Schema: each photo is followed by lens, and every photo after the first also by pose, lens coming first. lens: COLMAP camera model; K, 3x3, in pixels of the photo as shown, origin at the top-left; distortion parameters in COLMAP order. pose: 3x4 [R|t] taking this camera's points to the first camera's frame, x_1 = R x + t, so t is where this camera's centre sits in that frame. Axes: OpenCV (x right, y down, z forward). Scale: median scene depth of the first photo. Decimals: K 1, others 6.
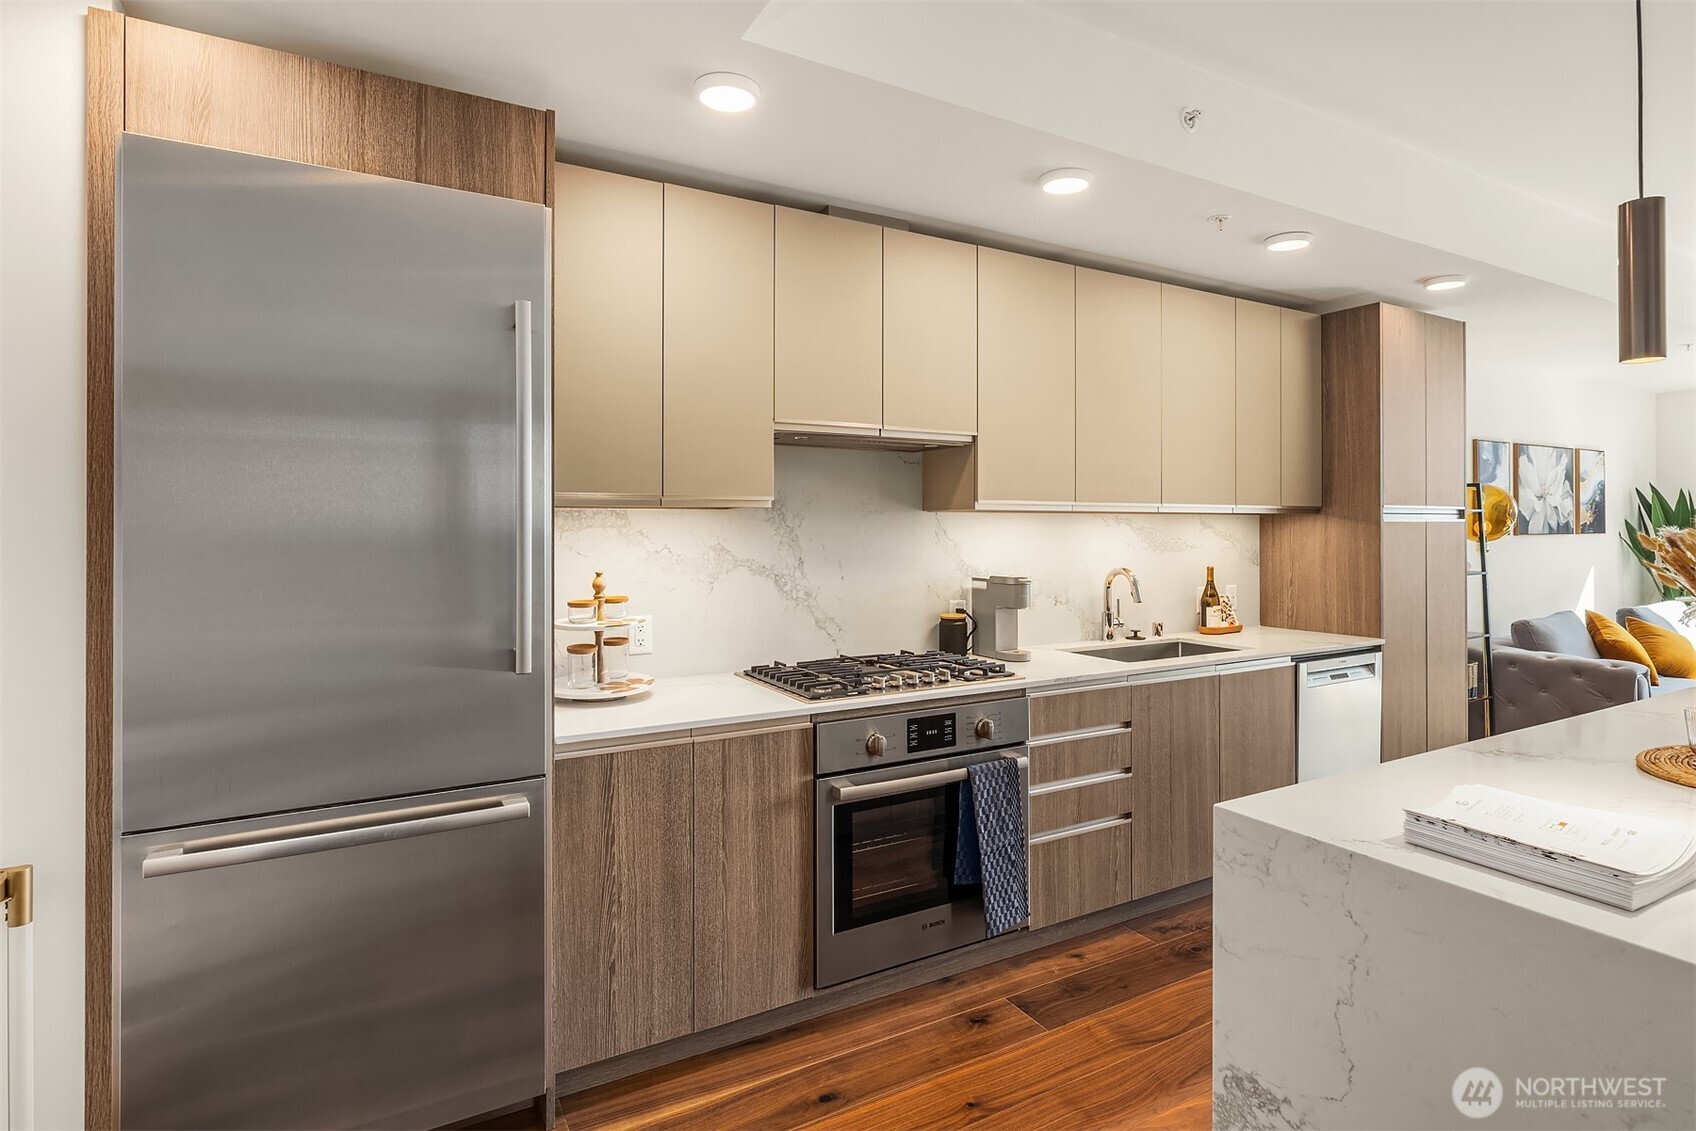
lens RADIAL K [[862.2, 0, 836.7], [0, 862.2, 522.0], [0, 0, 1]] dist [0.002160, -0.001408]
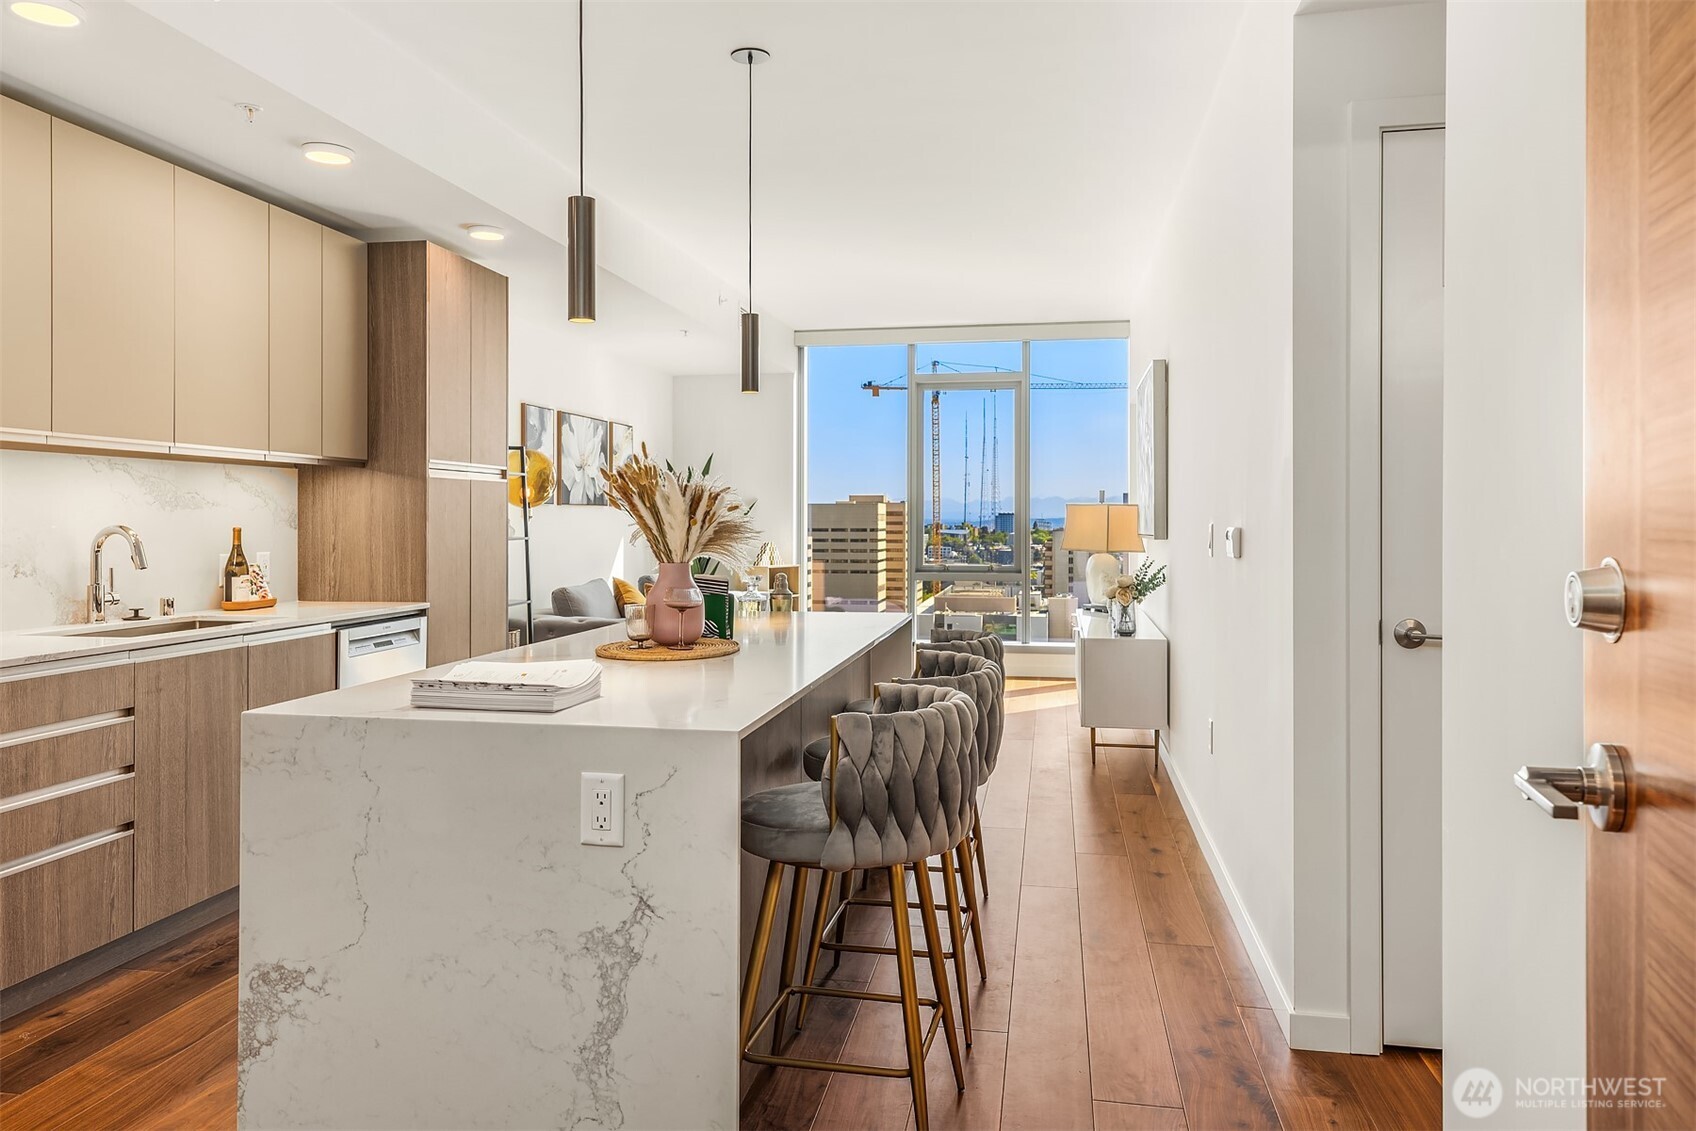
lens RADIAL K [[1196.5, 0, 847.1], [0, 1196.5, 522.3], [0, 0, 1]] dist [0.011498, 0.000438]
pose [[0.636716, 0.000526, 0.771098, -0.078550], [-0.006124, 0.999972, 0.004375, 0.040826], [-0.771074, -0.007508, 0.636701, -0.176359]]
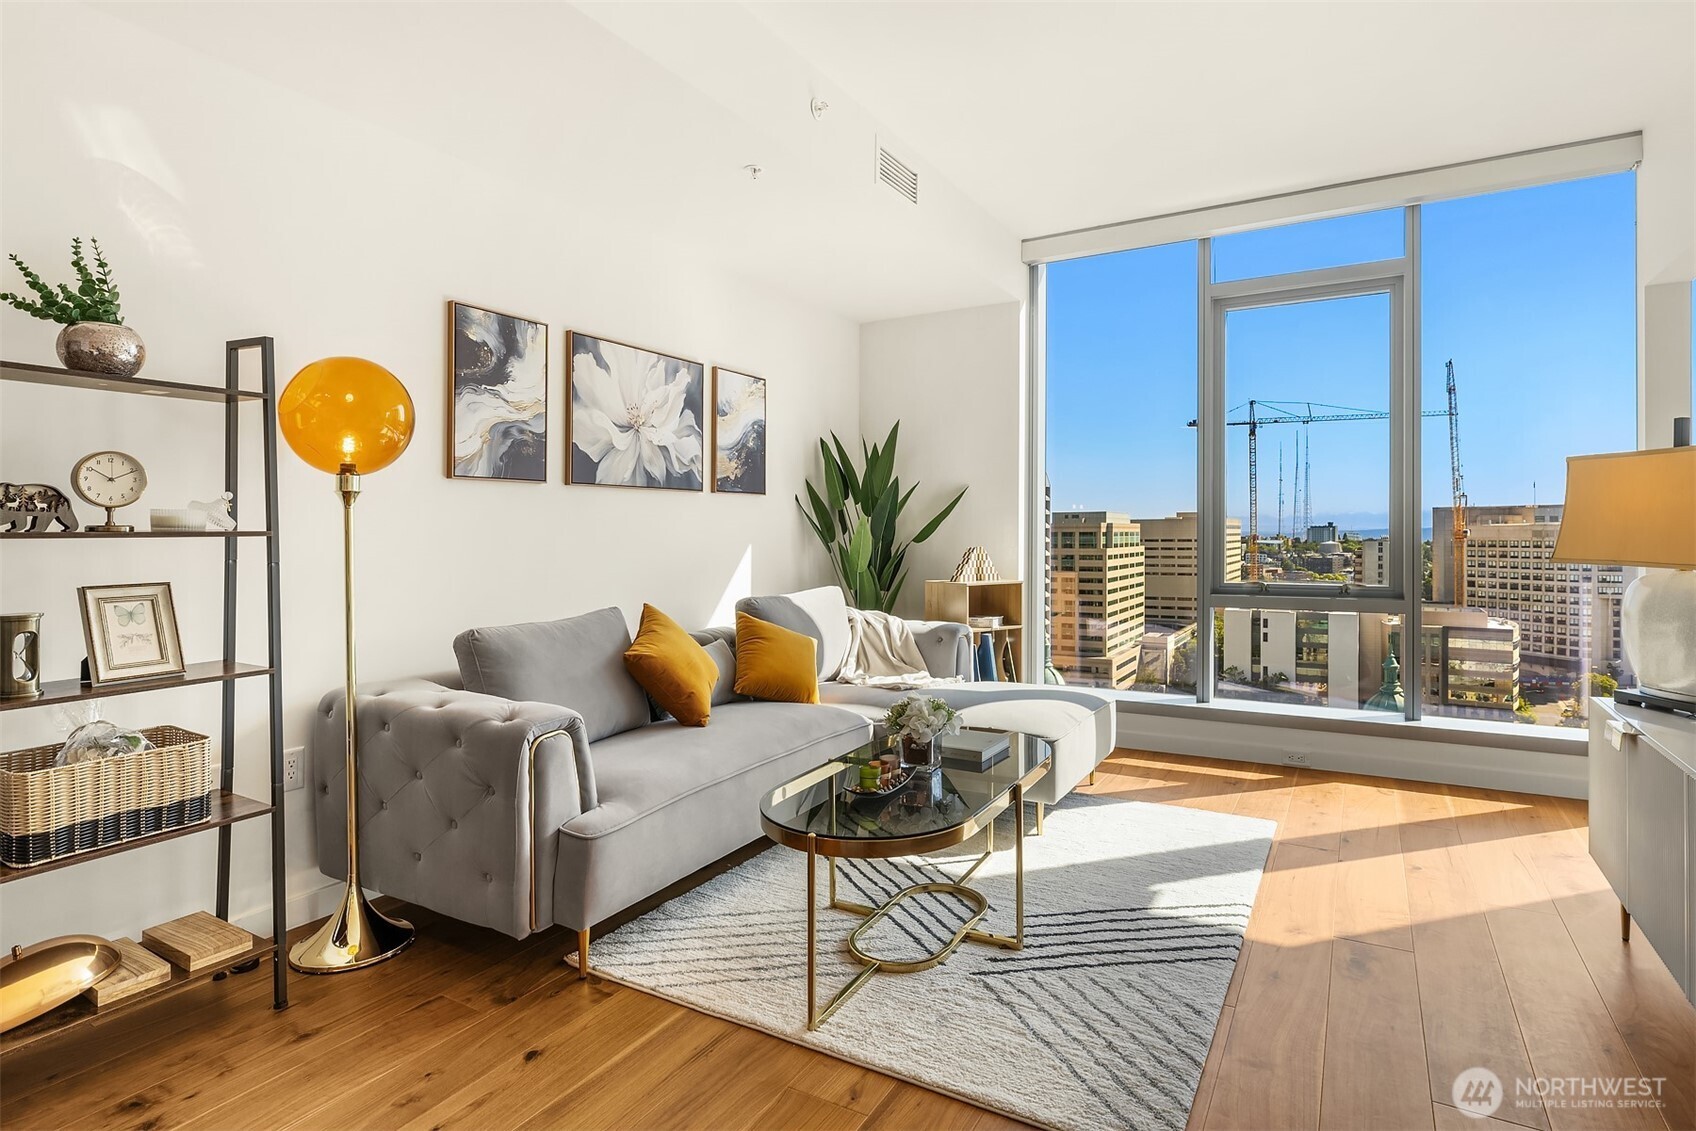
lens RADIAL K [[892.6, 0, 840.1], [0, 892.6, 549.1], [0, 0, 1]] dist [-0.004648, -0.000528]
pose [[0.865478, -0.010581, 0.500836, 0.961423], [-0.000084, 0.999774, 0.021268, 0.070903], [-0.500948, -0.018449, 0.865281, 0.554313]]
